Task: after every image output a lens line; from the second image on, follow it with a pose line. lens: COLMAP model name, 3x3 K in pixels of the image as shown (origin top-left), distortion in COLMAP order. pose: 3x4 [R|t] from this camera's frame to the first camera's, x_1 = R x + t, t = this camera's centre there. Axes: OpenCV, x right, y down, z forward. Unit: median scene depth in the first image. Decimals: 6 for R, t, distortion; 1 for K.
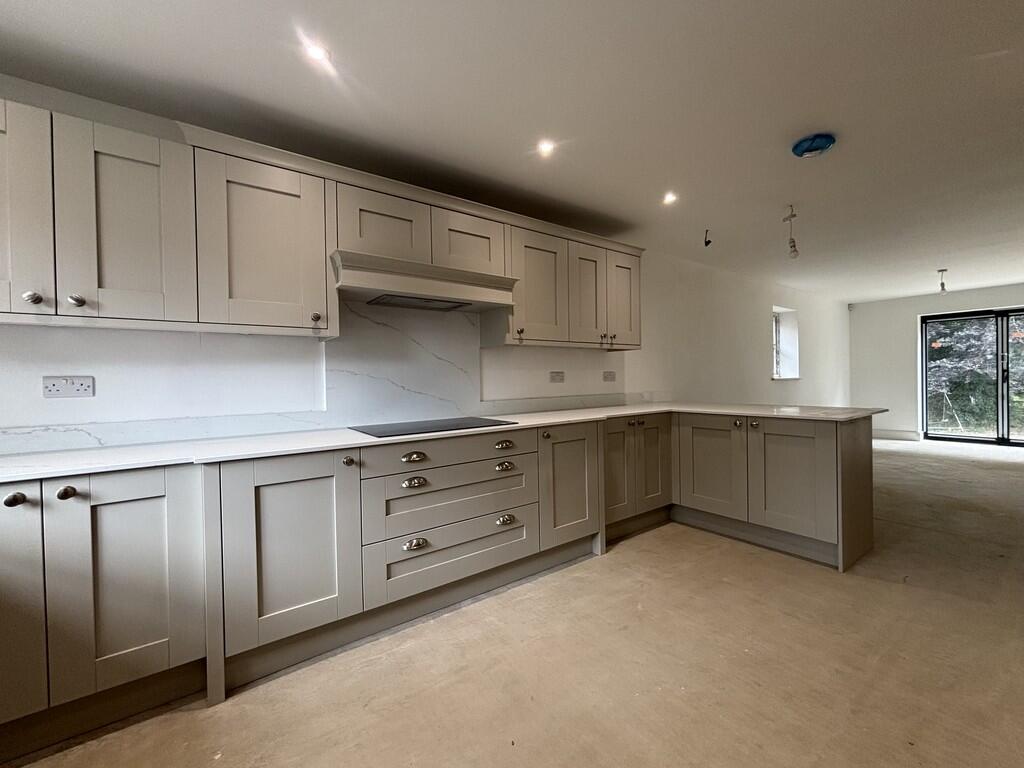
lens RADIAL K [[415.6, 0, 512.0], [0, 415.6, 384.0], [0, 0, 1]] dist [-0.001954, -0.000885]
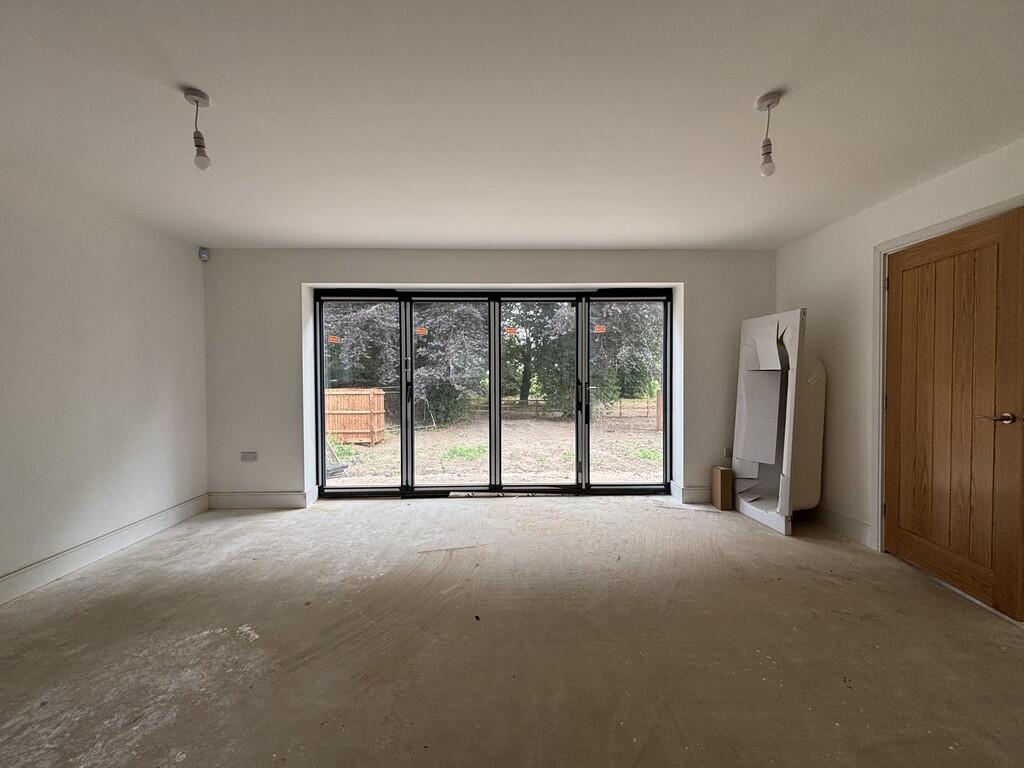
lens RADIAL K [[418.3, 0, 512.0], [0, 418.3, 384.0], [0, 0, 1]] dist [0.010796, -0.000107]
pose [[0.573964, 0.002910, 0.818876, 1.680992], [0.001042, 0.999990, -0.004283, -0.066532], [-0.818880, 0.003311, 0.573955, 1.096497]]
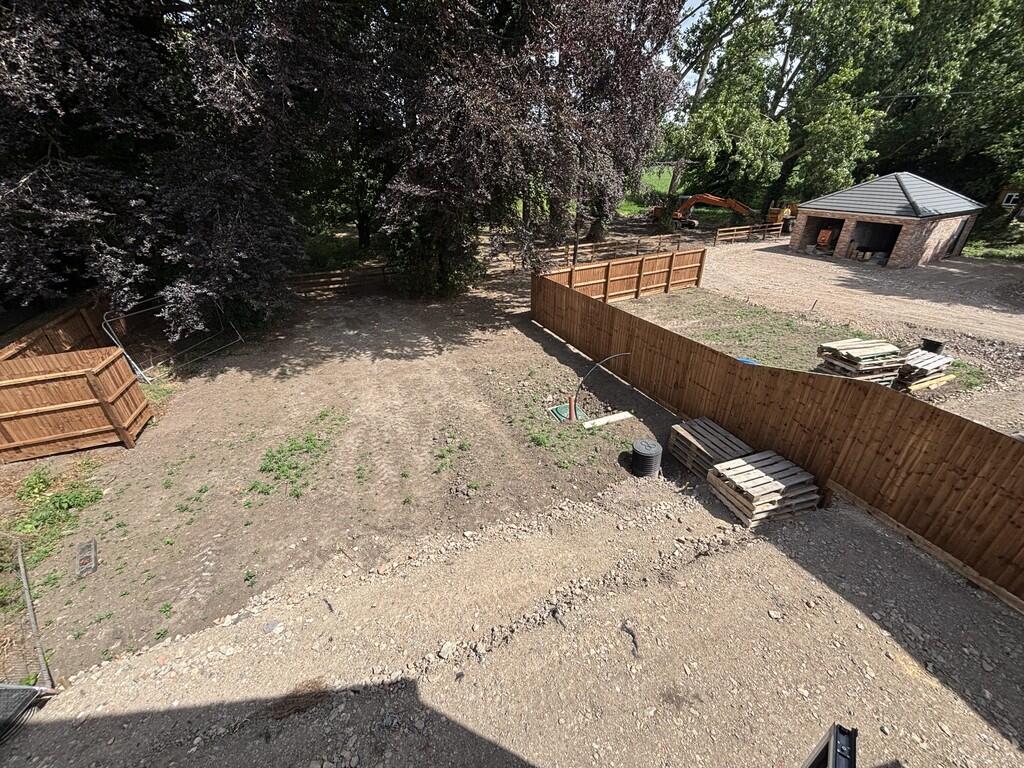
lens RADIAL K [[415.6, 0, 512.0], [0, 415.6, 384.0], [0, 0, 1]] dist [-0.001954, -0.000885]
pose [[0.268497, -0.445159, 0.854250, 3.150416], [0.019557, 0.889149, 0.457199, -1.160699], [-0.963082, -0.106049, 0.247440, 1.810965]]
